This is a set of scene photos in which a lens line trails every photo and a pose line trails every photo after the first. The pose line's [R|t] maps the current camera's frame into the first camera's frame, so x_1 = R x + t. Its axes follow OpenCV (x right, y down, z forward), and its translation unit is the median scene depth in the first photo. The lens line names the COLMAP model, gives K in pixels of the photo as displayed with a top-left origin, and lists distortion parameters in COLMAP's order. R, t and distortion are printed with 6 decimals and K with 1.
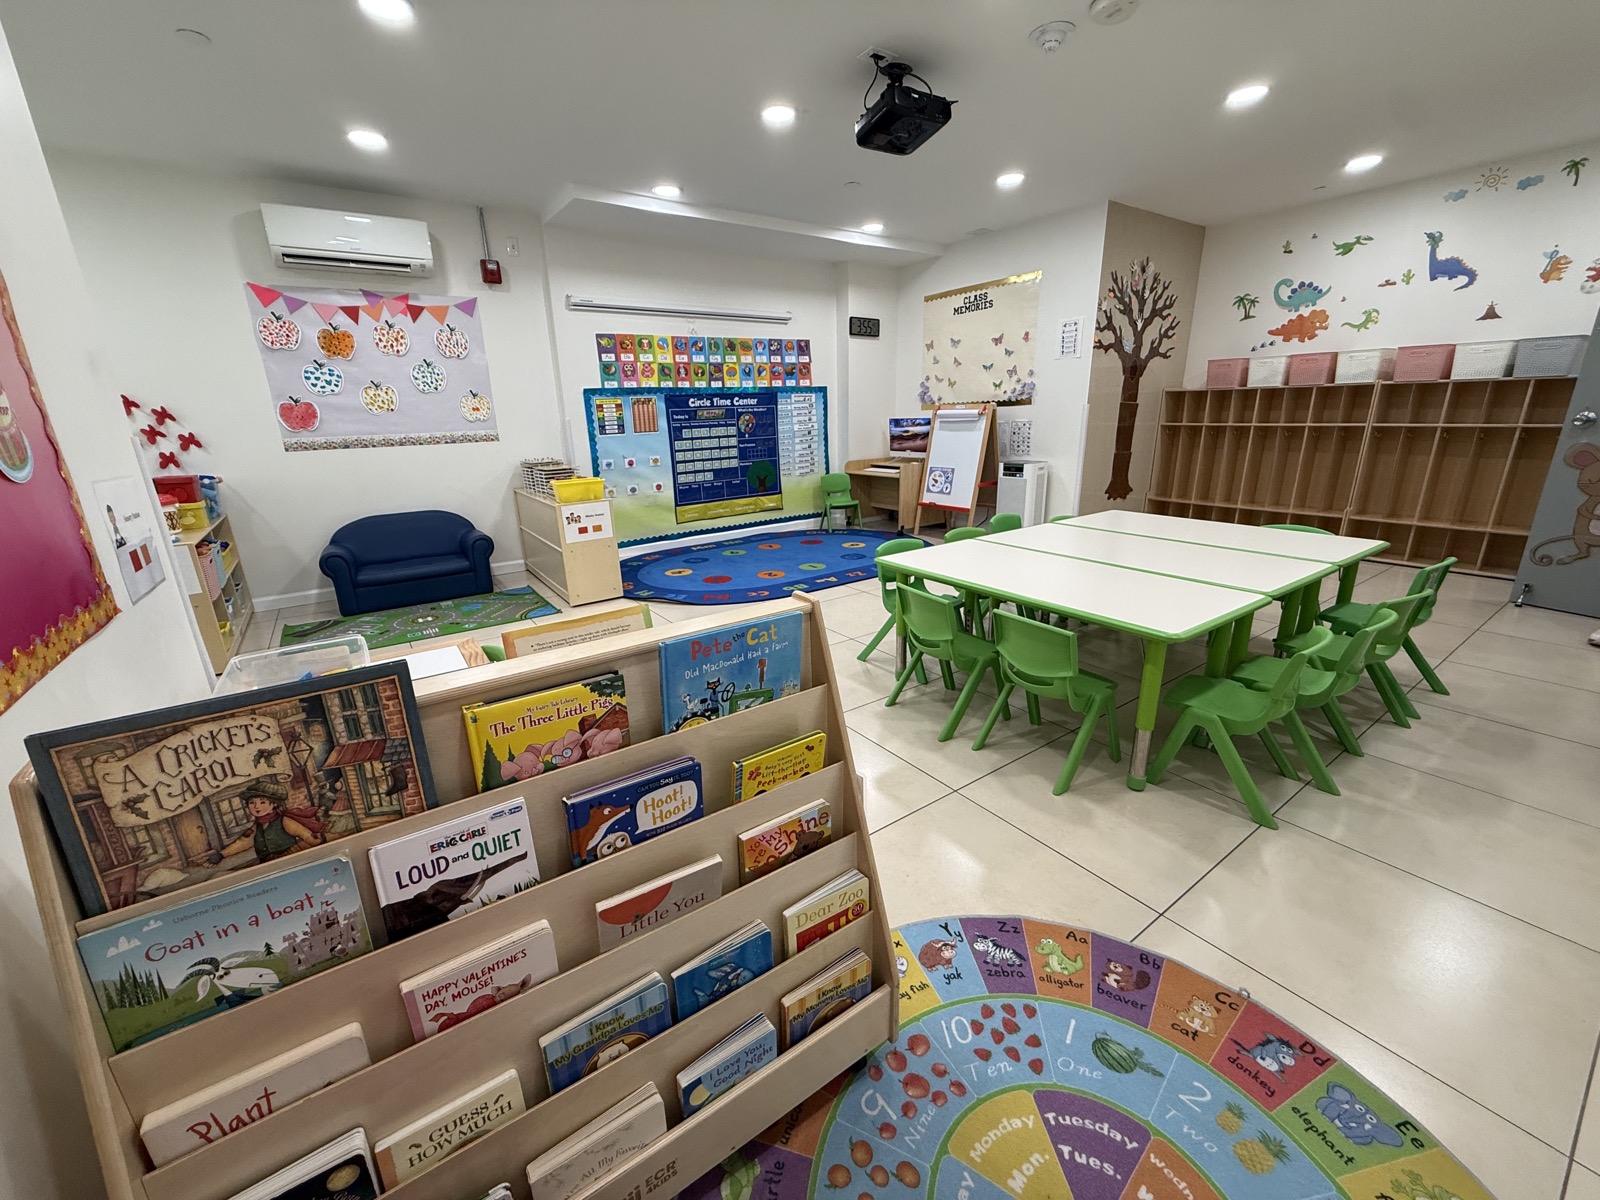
lens RADIAL K [[638.5, 0, 800.0], [0, 638.5, 600.0], [0, 0, 1]] dist [-0.000529, 0.000109]
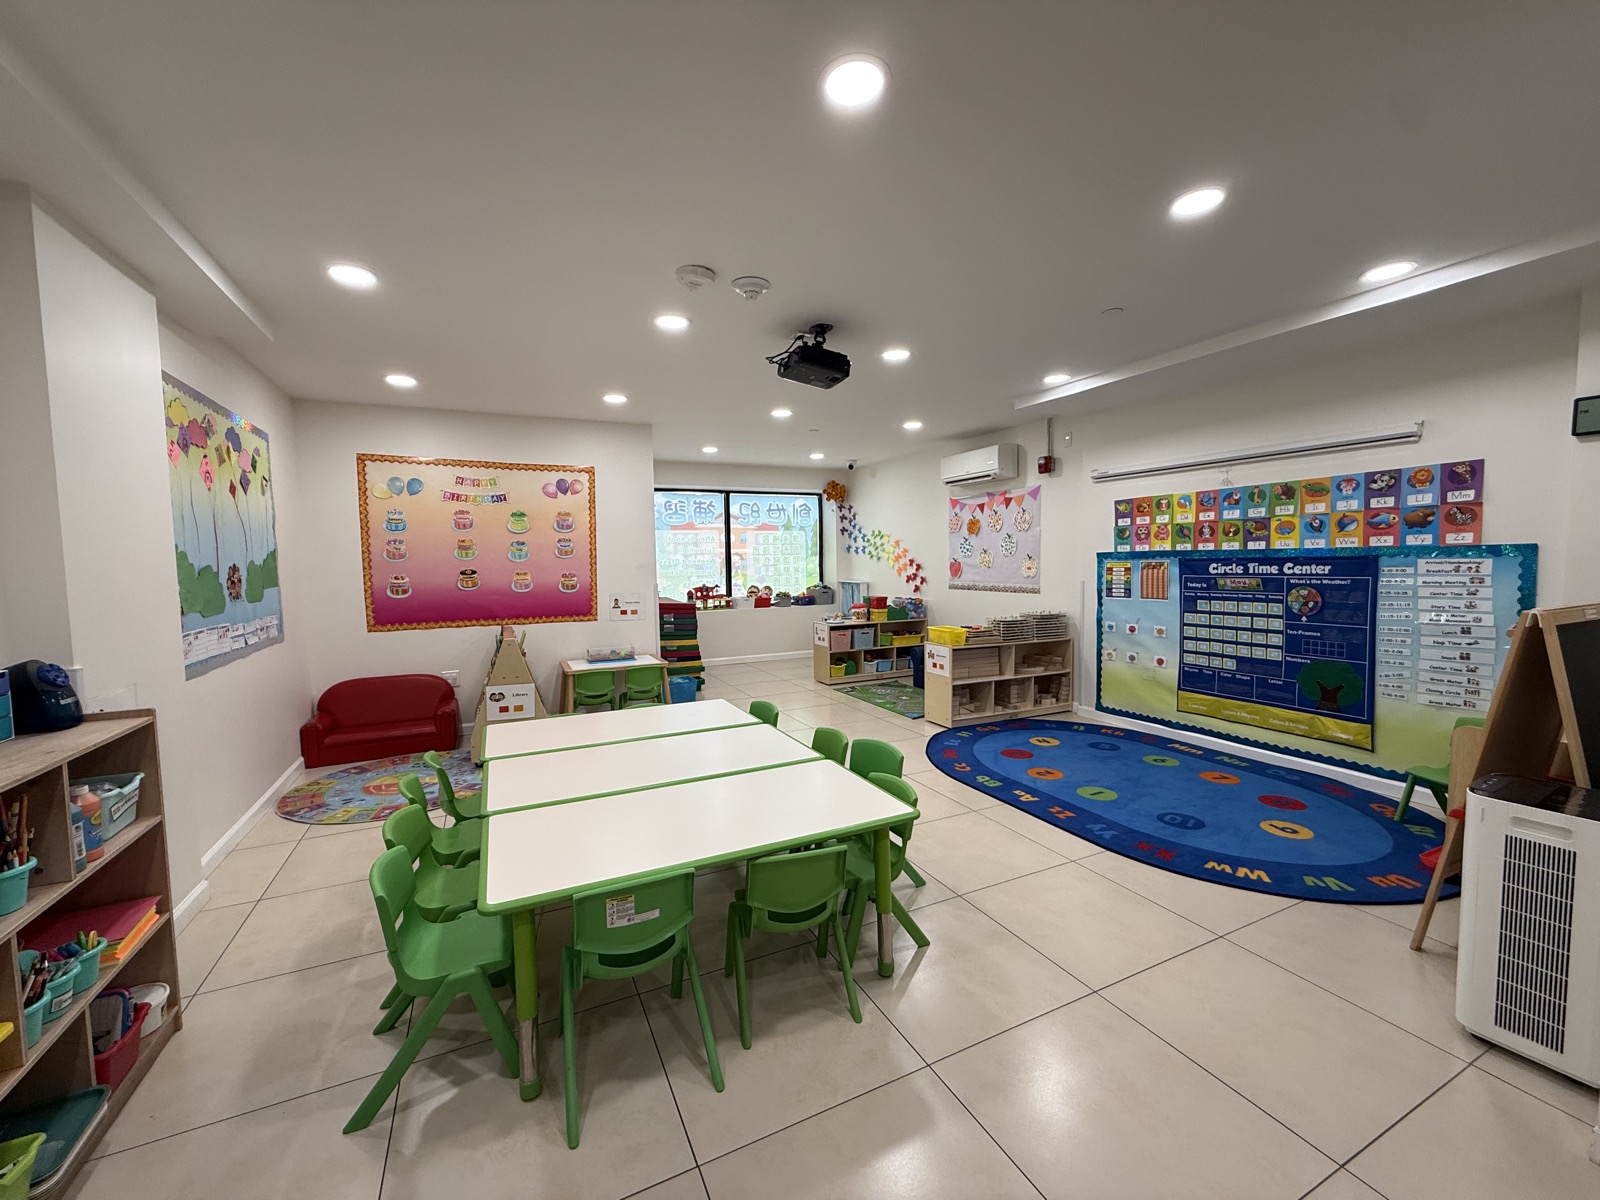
lens RADIAL K [[638.5, 0, 800.0], [0, 638.5, 600.0], [0, 0, 1]] dist [-0.000529, 0.000109]
pose [[-0.163645, 0.092469, -0.982176, 0.680232], [-0.267322, 0.954192, 0.134374, -0.238398], [0.949610, 0.284547, -0.131430, 0.622405]]
